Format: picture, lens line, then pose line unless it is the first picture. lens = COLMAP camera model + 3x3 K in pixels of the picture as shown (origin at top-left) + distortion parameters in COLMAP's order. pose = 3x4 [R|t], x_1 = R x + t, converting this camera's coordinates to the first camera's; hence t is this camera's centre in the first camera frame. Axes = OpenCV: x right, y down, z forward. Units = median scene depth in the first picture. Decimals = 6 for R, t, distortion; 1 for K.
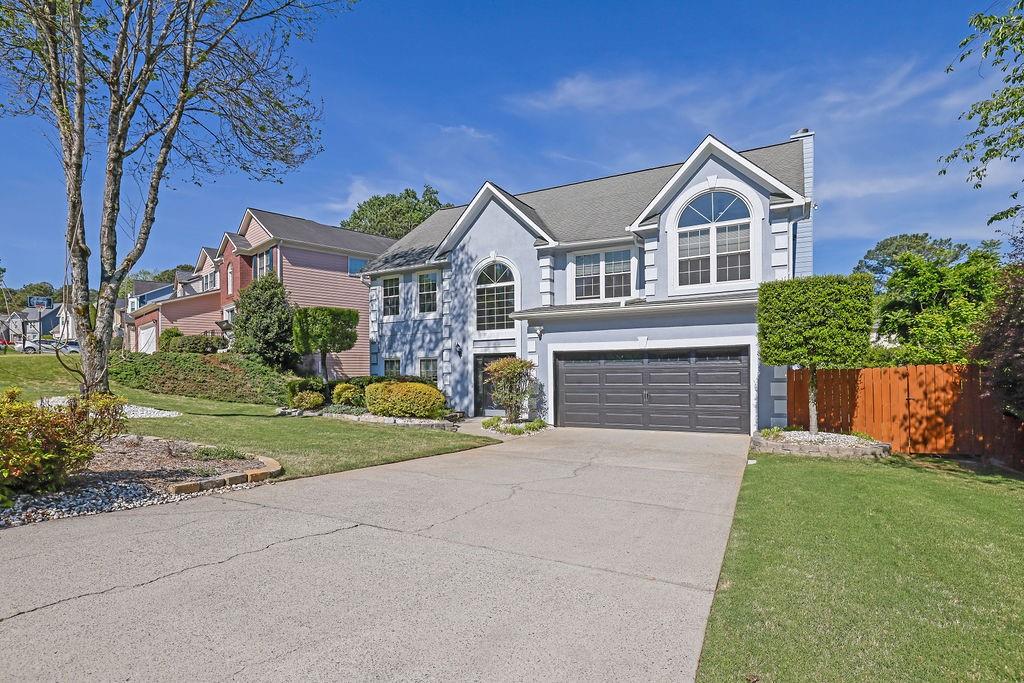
lens RADIAL K [[584.4, 0, 522.6], [0, 584.4, 335.2], [0, 0, 1]] dist [-0.003391, -0.000840]
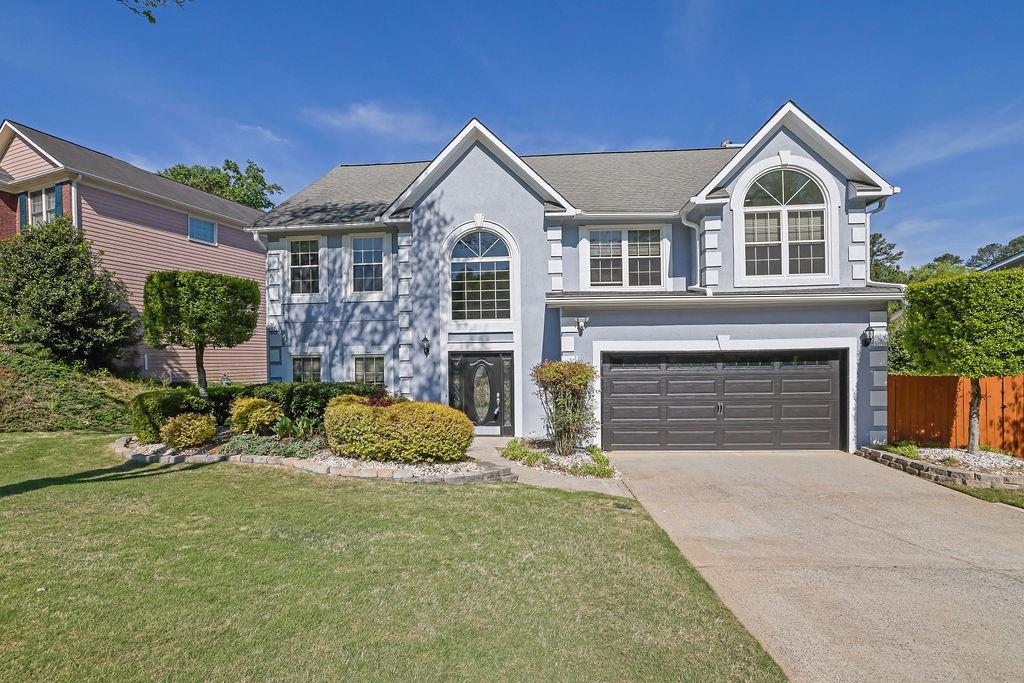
lens RADIAL K [[450.3, 0, 512.0], [0, 450.3, 341.5], [0, 0, 1]] dist [-0.037112, 0.015376]
pose [[0.902290, 0.012732, 0.430942, -0.254379], [-0.028222, 0.999164, 0.029570, 0.001163], [-0.430206, -0.038843, 0.901895, 0.452432]]
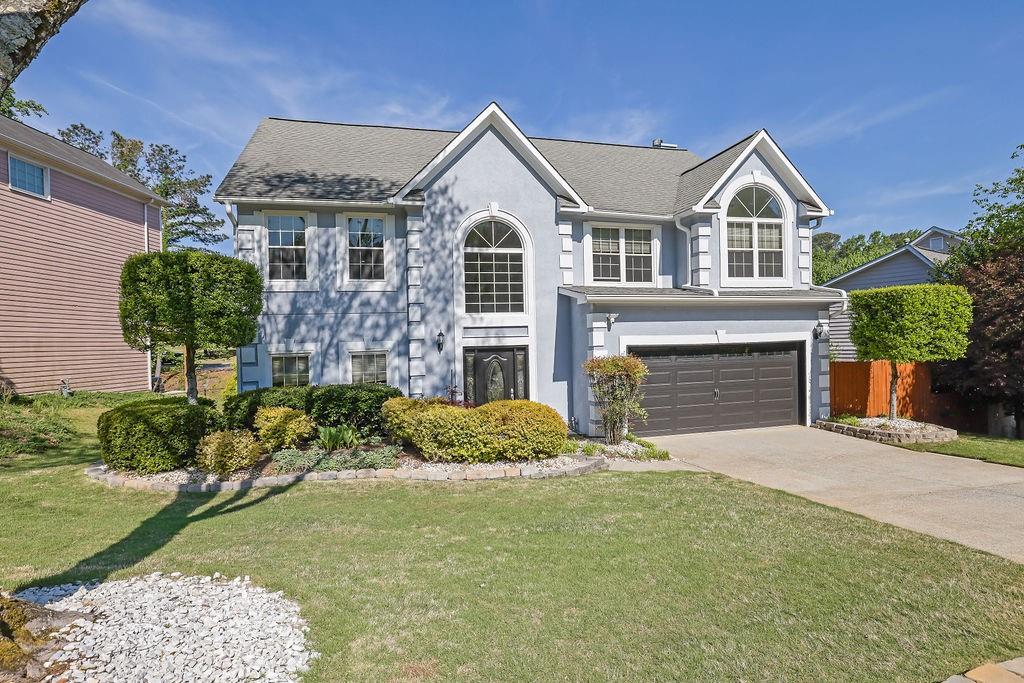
lens RADIAL K [[534.9, 0, 508.9], [0, 534.9, 327.2], [0, 0, 1]] dist [-0.015100, 0.000416]
pose [[0.698958, 0.010230, 0.715090, -0.495666], [-0.036217, 0.999121, 0.021107, -0.006171], [-0.714245, -0.040651, 0.698714, 0.517938]]
